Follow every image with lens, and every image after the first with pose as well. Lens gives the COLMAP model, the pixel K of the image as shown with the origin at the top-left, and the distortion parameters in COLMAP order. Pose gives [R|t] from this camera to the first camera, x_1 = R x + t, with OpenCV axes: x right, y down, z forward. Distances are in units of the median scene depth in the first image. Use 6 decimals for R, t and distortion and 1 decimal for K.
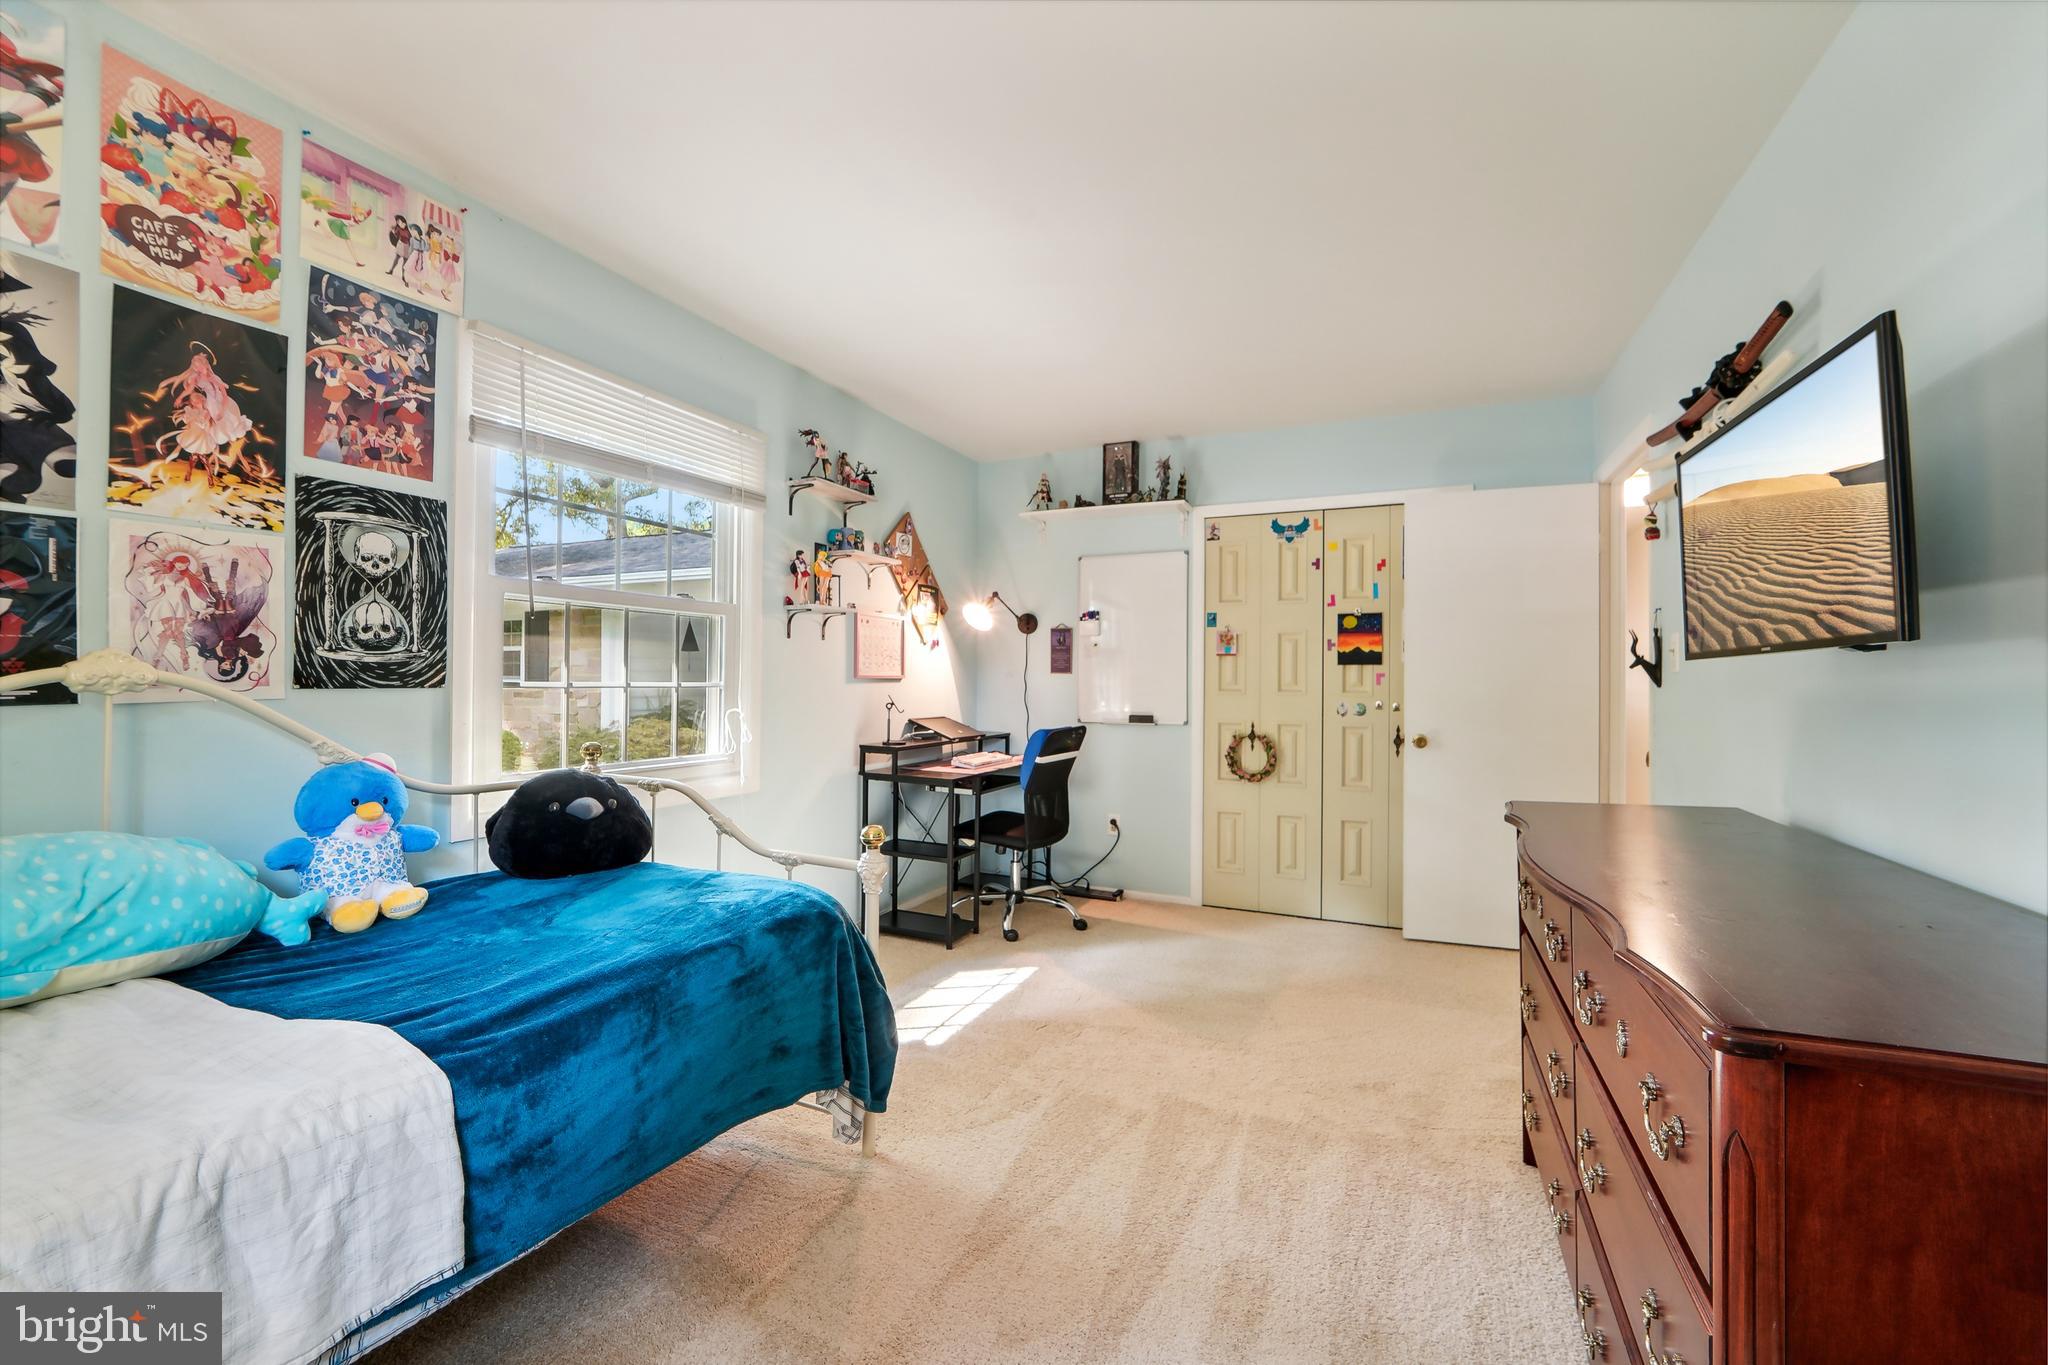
lens RADIAL K [[827.0, 0, 1021.8], [0, 827.0, 678.7], [0, 0, 1]] dist [-0.010355, 0.001576]
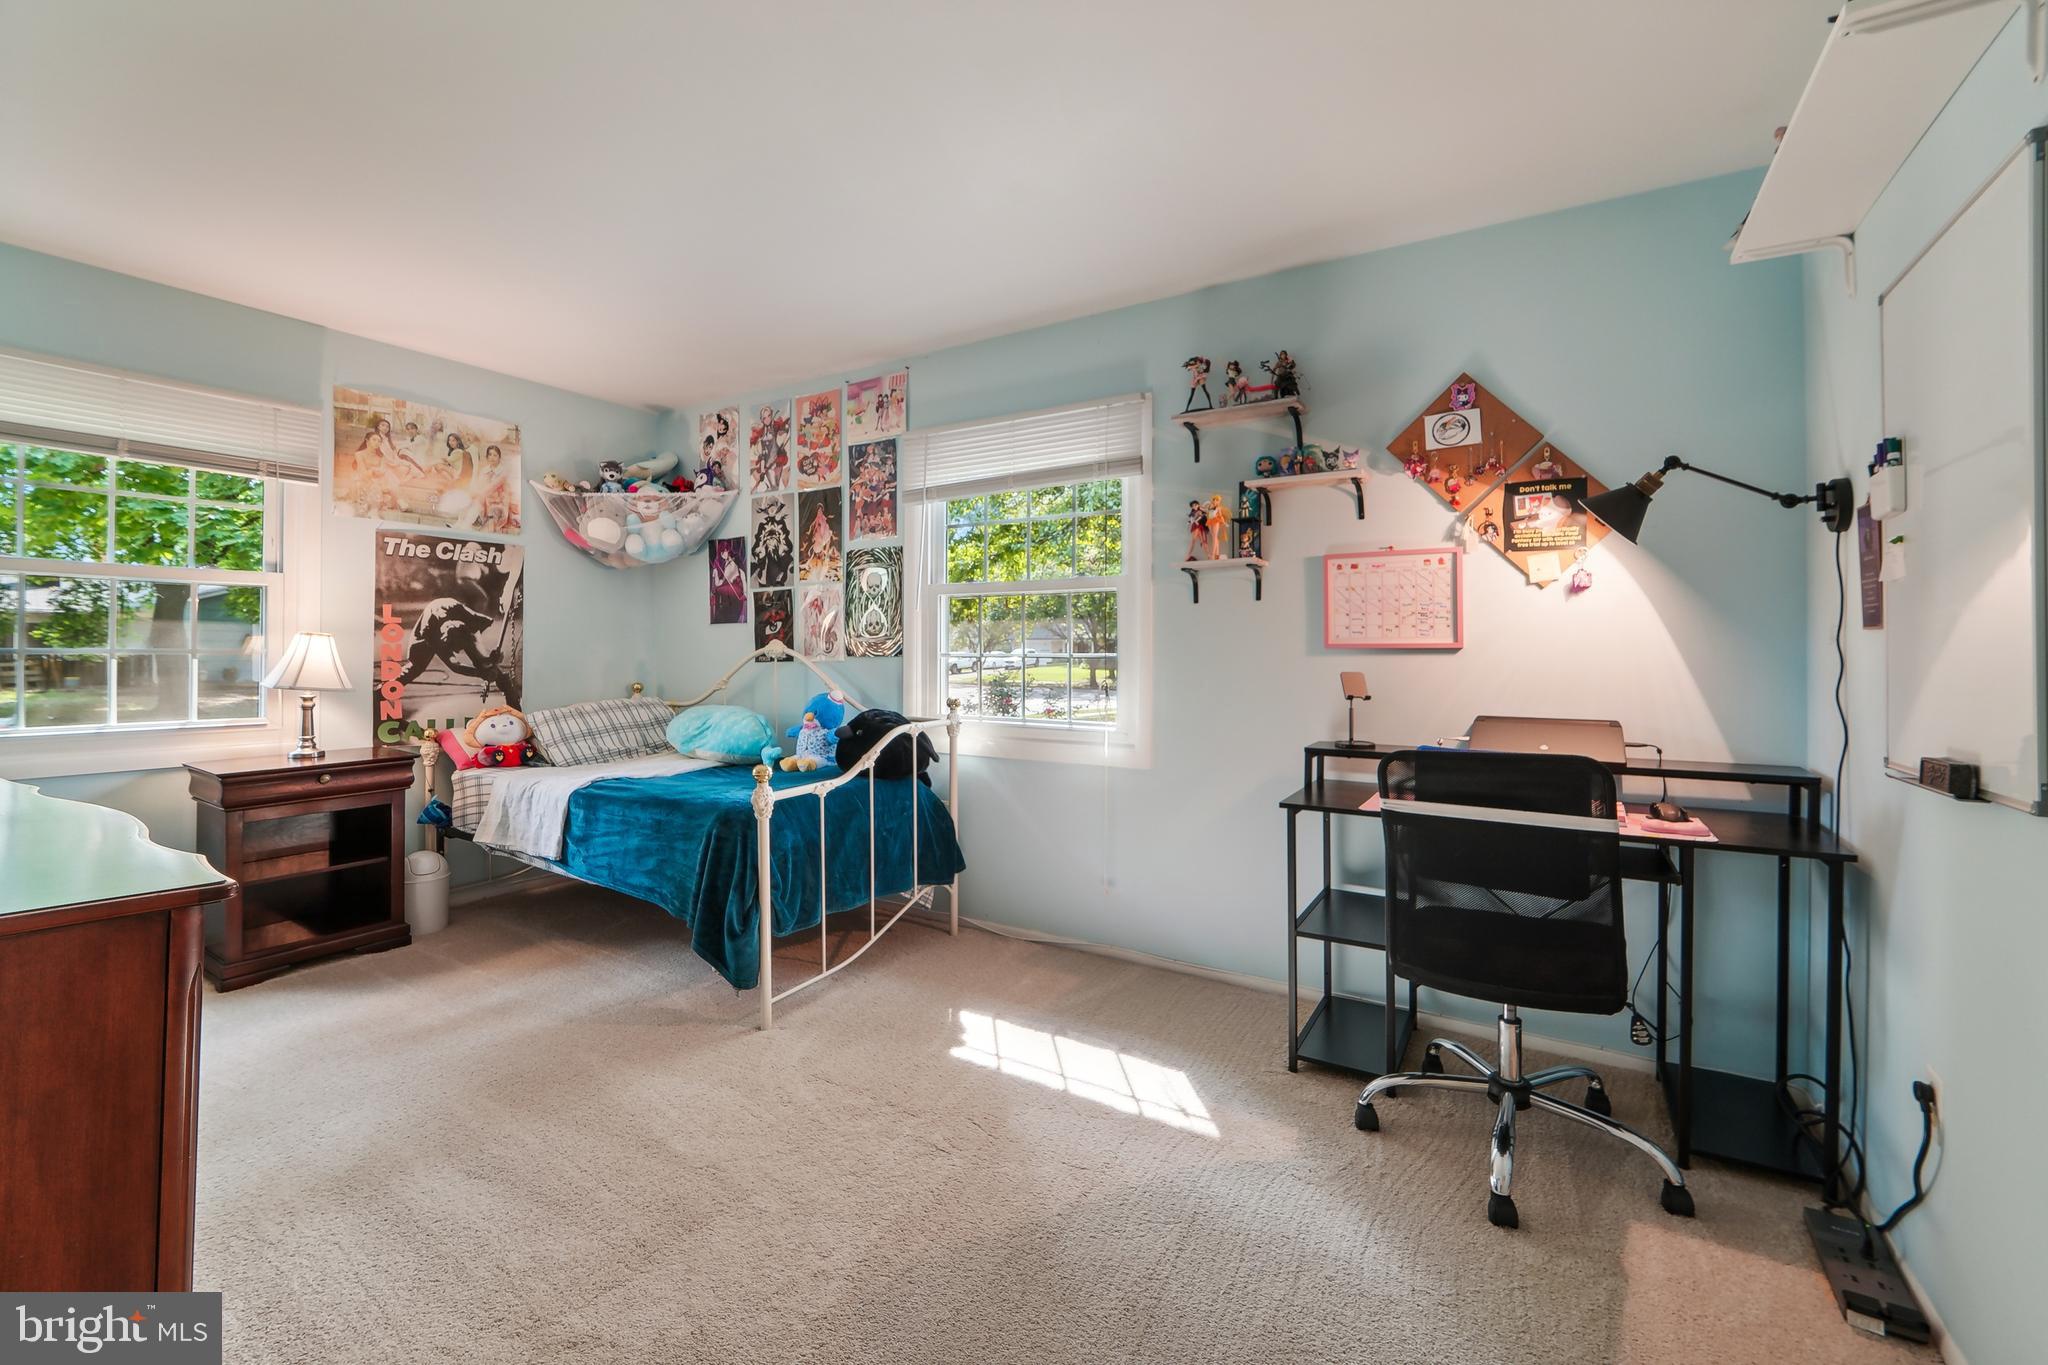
lens RADIAL K [[827.0, 0, 1005.8], [0, 827.0, 650.9], [0, 0, 1]] dist [-0.010355, 0.001576]
pose [[-0.118390, -0.009706, -0.992920, 1.055573], [-0.001081, 0.999953, -0.009646, 0.017362], [0.992967, -0.000068, -0.118395, 1.561535]]
